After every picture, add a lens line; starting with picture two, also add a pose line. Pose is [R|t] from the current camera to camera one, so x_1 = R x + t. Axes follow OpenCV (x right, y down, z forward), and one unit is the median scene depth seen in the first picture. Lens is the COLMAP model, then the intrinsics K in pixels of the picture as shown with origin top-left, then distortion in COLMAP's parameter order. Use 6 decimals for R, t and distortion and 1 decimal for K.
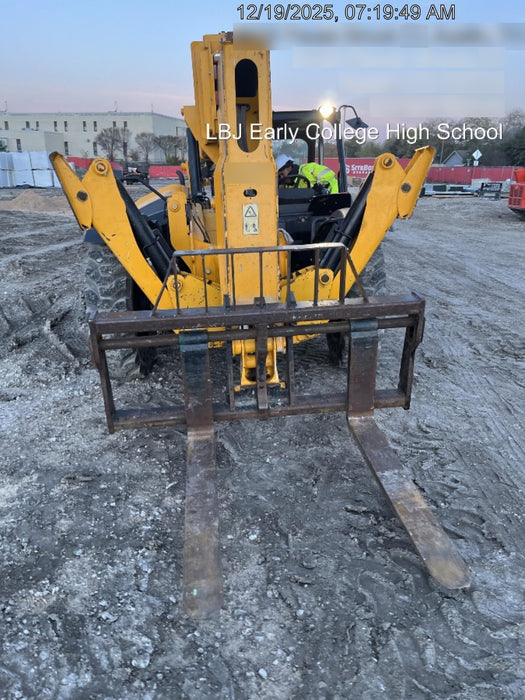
lens RADIAL K [[516.9, 0, 251.8], [0, 516.9, 358.3], [0, 0, 1]] dist [0.069455, -0.107392]
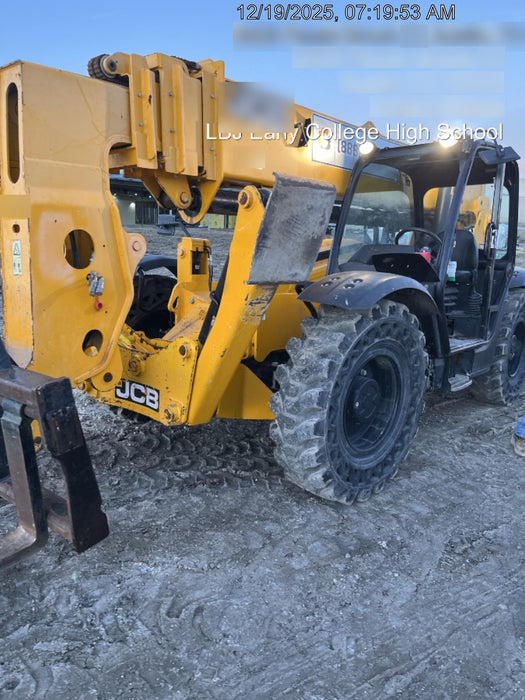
lens RADIAL K [[516.9, 0, 251.8], [0, 516.9, 358.3], [0, 0, 1]] dist [0.069455, -0.107392]
pose [[0.700793, 0.205305, -0.683183, 0.882357], [-0.275266, 0.961346, 0.006535, -0.212617], [0.658117, 0.183477, 0.730218, 0.627374]]
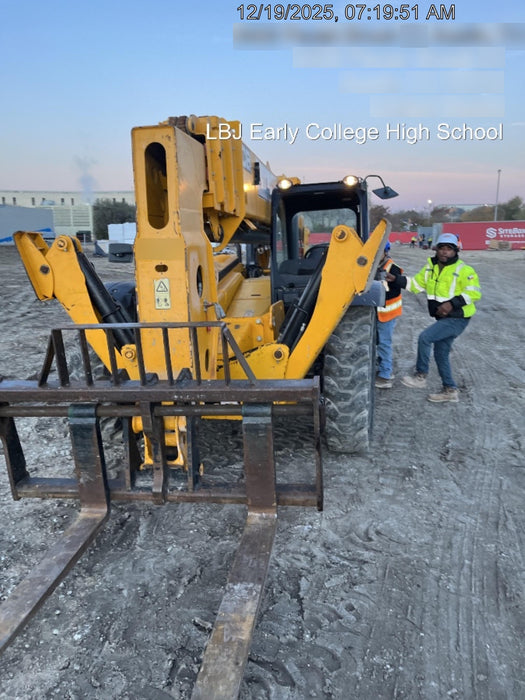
lens RADIAL K [[516.9, 0, 251.8], [0, 516.9, 358.3], [0, 0, 1]] dist [0.069455, -0.107392]
pose [[0.964127, 0.046500, -0.261336, 0.410341], [-0.076638, 0.991373, -0.106335, -0.053290], [0.254137, 0.122549, 0.959373, 0.110837]]
